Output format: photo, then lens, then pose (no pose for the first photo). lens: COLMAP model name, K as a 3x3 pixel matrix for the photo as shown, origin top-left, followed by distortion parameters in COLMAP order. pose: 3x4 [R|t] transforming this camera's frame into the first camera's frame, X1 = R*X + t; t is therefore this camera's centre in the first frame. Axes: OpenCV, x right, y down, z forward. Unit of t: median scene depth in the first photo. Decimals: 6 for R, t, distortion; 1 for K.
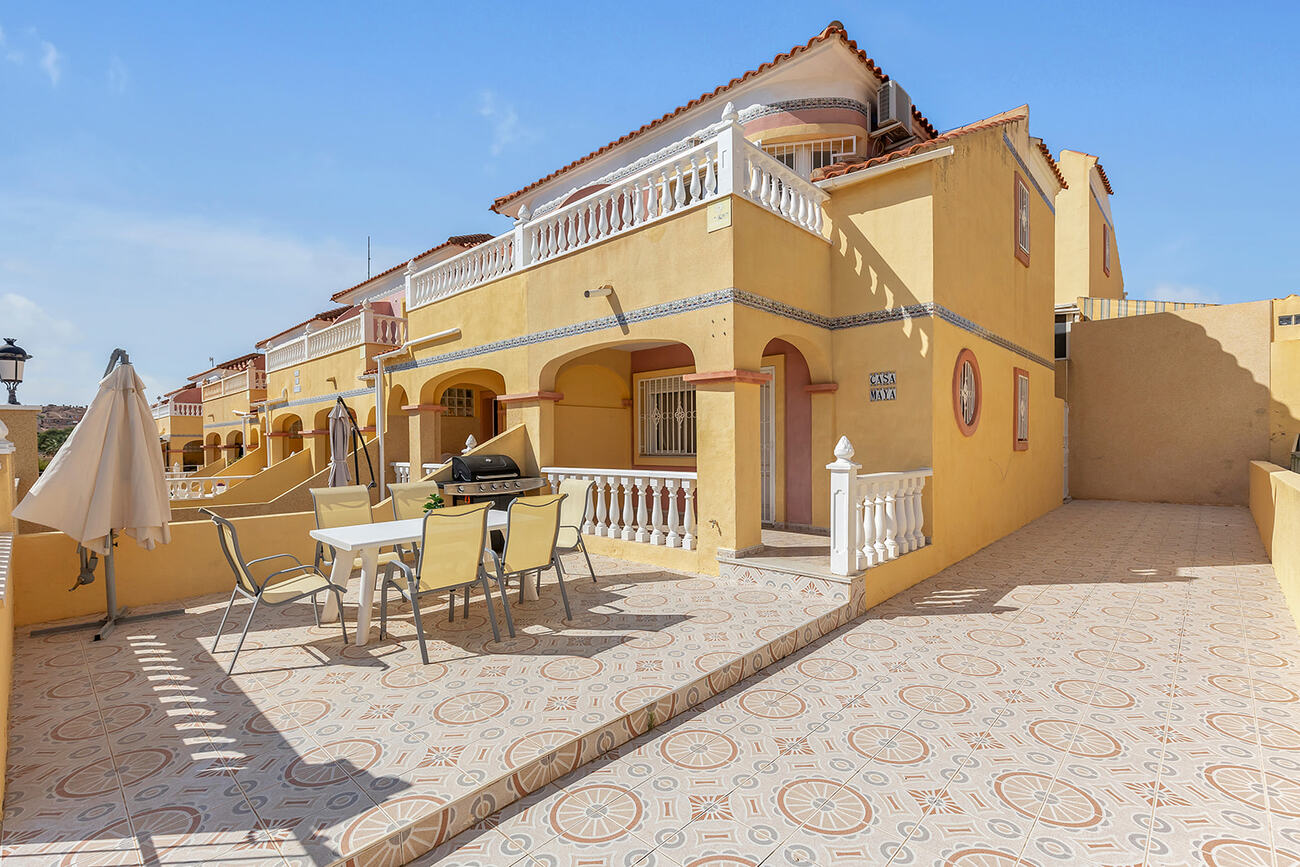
lens RADIAL K [[586.1, 0, 653.1], [0, 586.1, 453.8], [0, 0, 1]] dist [-0.000515, -0.000501]
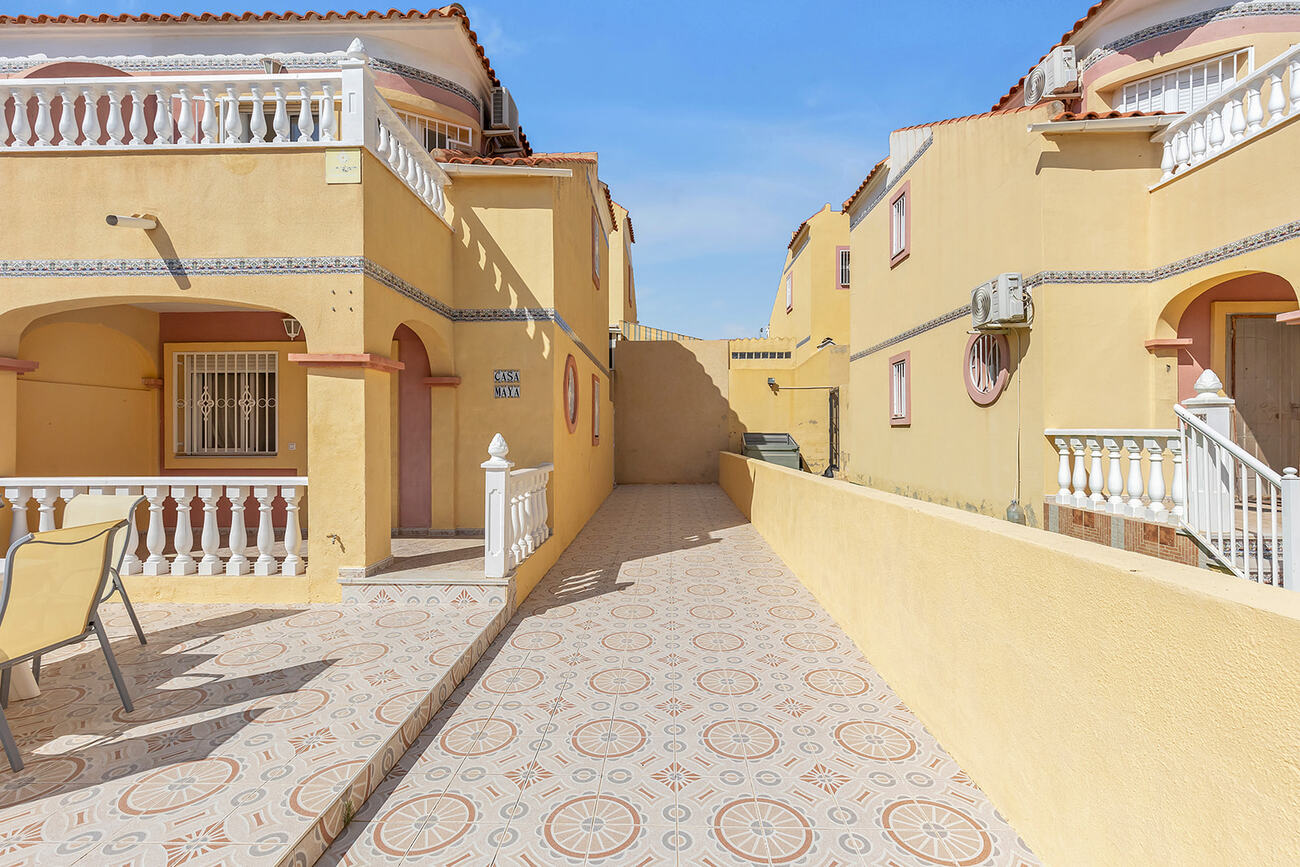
lens RADIAL K [[589.1, 0, 651.9], [0, 589.1, 435.7], [0, 0, 1]] dist [0.001366, -0.000582]
pose [[0.743093, 0.005017, 0.669169, -0.104709], [0.009073, 0.999804, -0.017571, -0.005185], [-0.669127, 0.019128, 0.742902, 0.079709]]
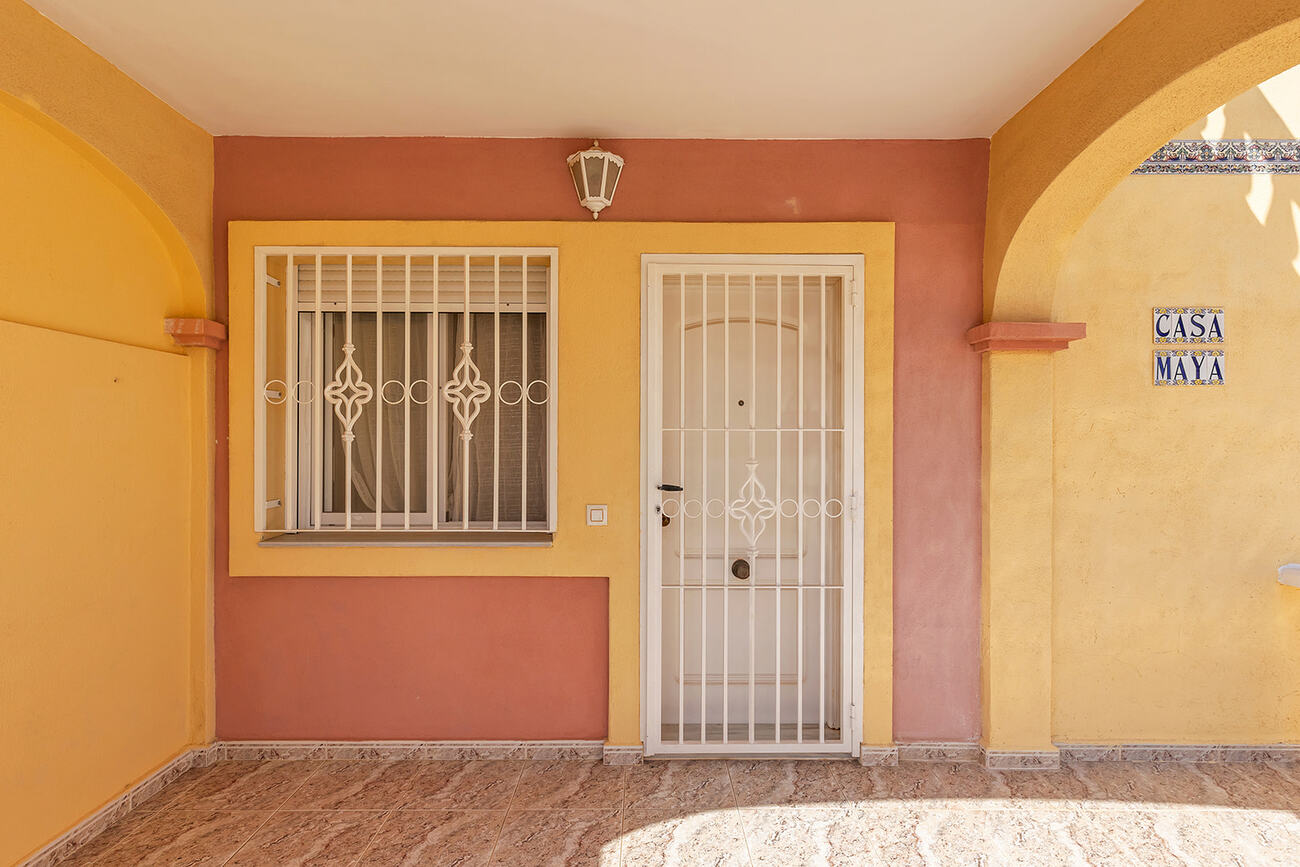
lens RADIAL K [[582.0, 0, 645.2], [0, 582.0, 443.1], [0, 0, 1]] dist [0.002988, 0.000180]
pose [[0.725519, 0.006732, 0.688170, -0.110019], [0.002438, 0.999921, -0.012352, -0.051209], [-0.688198, 0.010639, 0.725445, 0.987512]]
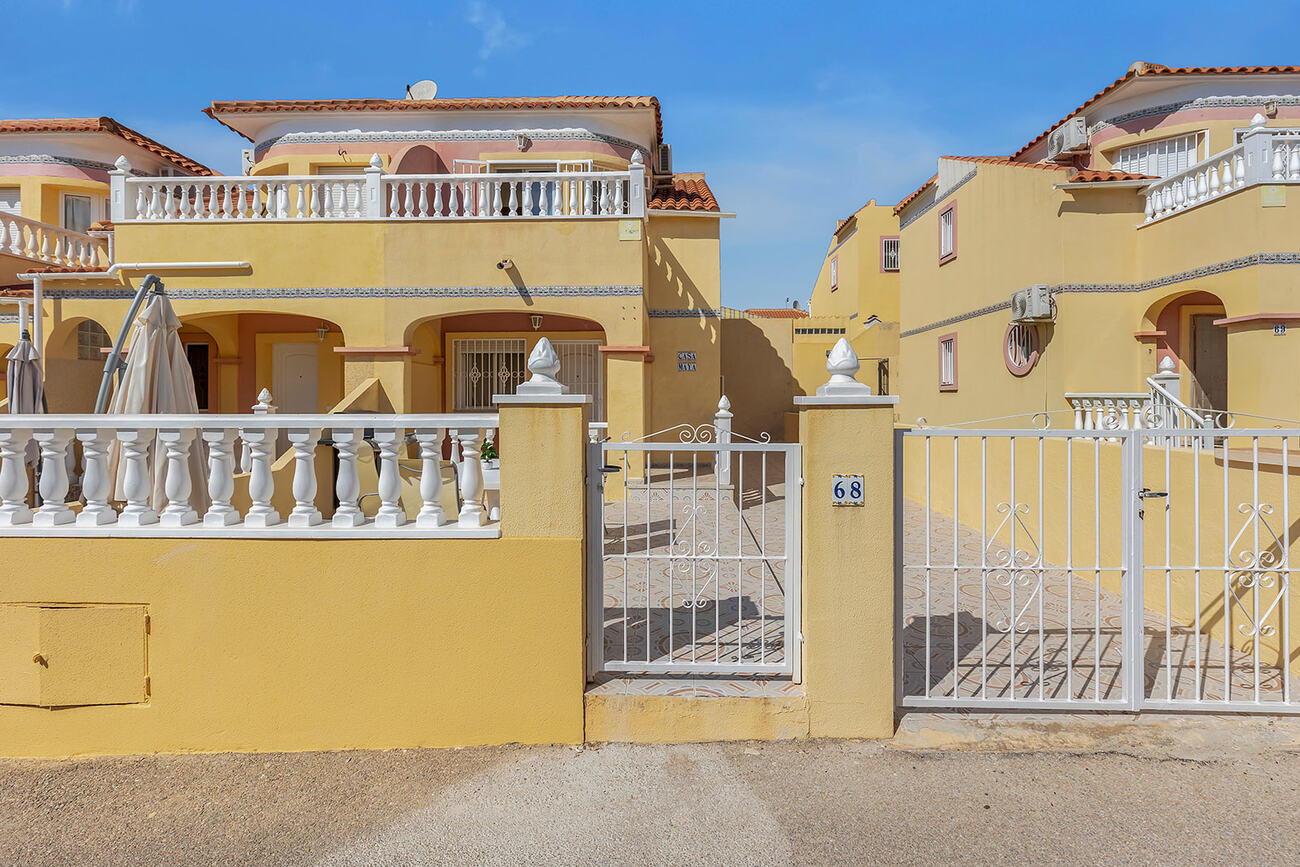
lens RADIAL K [[596.6, 0, 653.4], [0, 596.6, 399.2], [0, 0, 1]] dist [-0.001914, -0.001130]
pose [[0.748270, 0.008061, 0.663346, -0.655275], [0.007884, 0.999747, -0.021043, 0.009092], [-0.663348, 0.020976, 0.748017, -0.045132]]
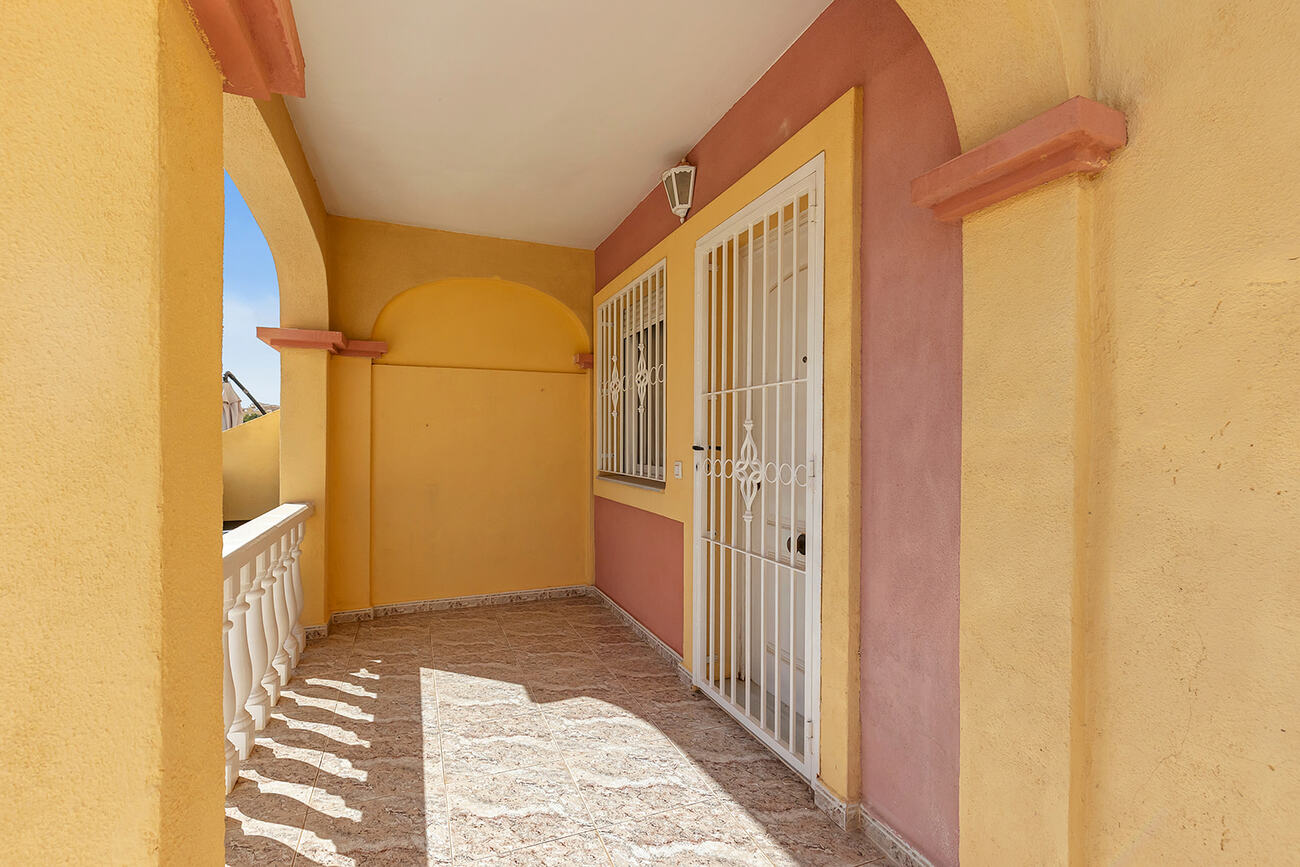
lens RADIAL K [[582.0, 0, 645.2], [0, 582.0, 443.1], [0, 0, 1]] dist [0.002988, 0.000180]
pose [[0.907664, 0.013031, -0.419495, 0.282454], [-0.016228, 0.999860, -0.004052, -0.028388], [0.419383, 0.010485, 0.907749, 0.863231]]
